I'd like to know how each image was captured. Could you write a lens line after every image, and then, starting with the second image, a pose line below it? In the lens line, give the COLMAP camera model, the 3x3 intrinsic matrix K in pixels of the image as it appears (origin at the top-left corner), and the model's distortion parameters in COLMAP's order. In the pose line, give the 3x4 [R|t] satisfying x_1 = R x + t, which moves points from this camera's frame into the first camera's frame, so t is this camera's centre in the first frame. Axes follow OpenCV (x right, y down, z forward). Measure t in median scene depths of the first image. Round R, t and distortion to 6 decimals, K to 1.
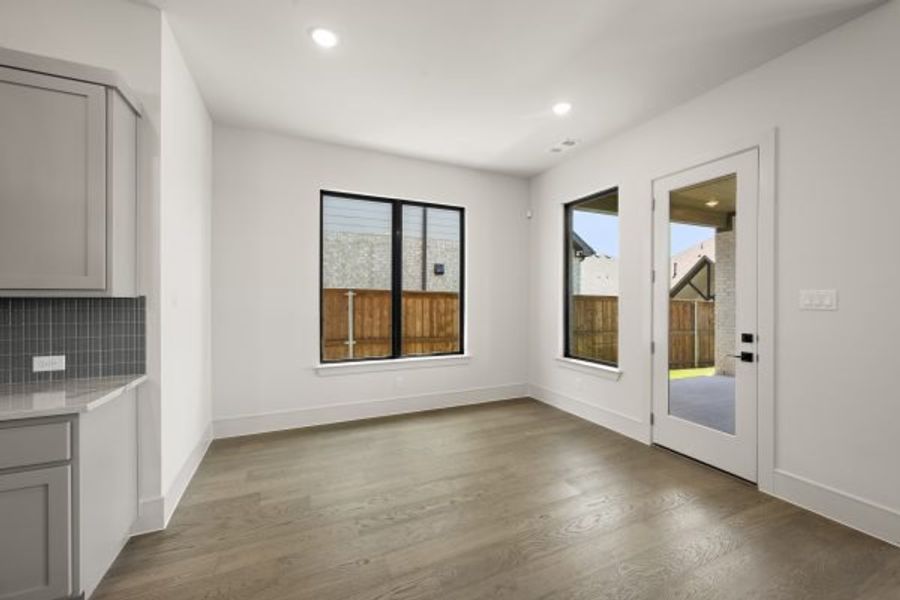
lens RADIAL K [[355.8, 0, 450.0], [0, 355.8, 300.0], [0, 0, 1]] dist [0.001291, 0.000095]
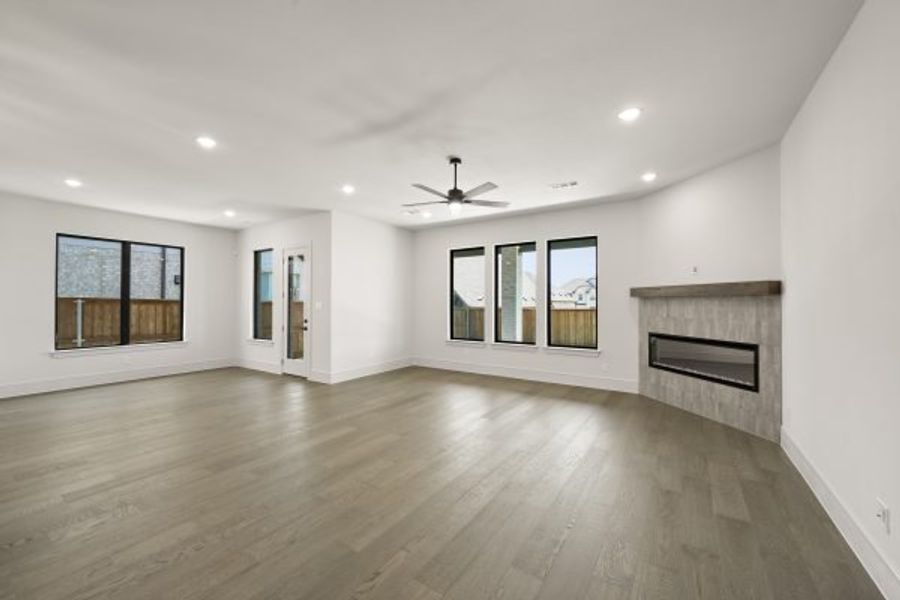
lens RADIAL K [[355.8, 0, 450.0], [0, 355.8, 300.0], [0, 0, 1]] dist [0.001291, 0.000095]
pose [[0.847937, 0.003216, 0.530087, 0.167871], [0.002433, 0.999947, -0.009958, -0.007538], [-0.530091, 0.009733, 0.847885, -0.783749]]
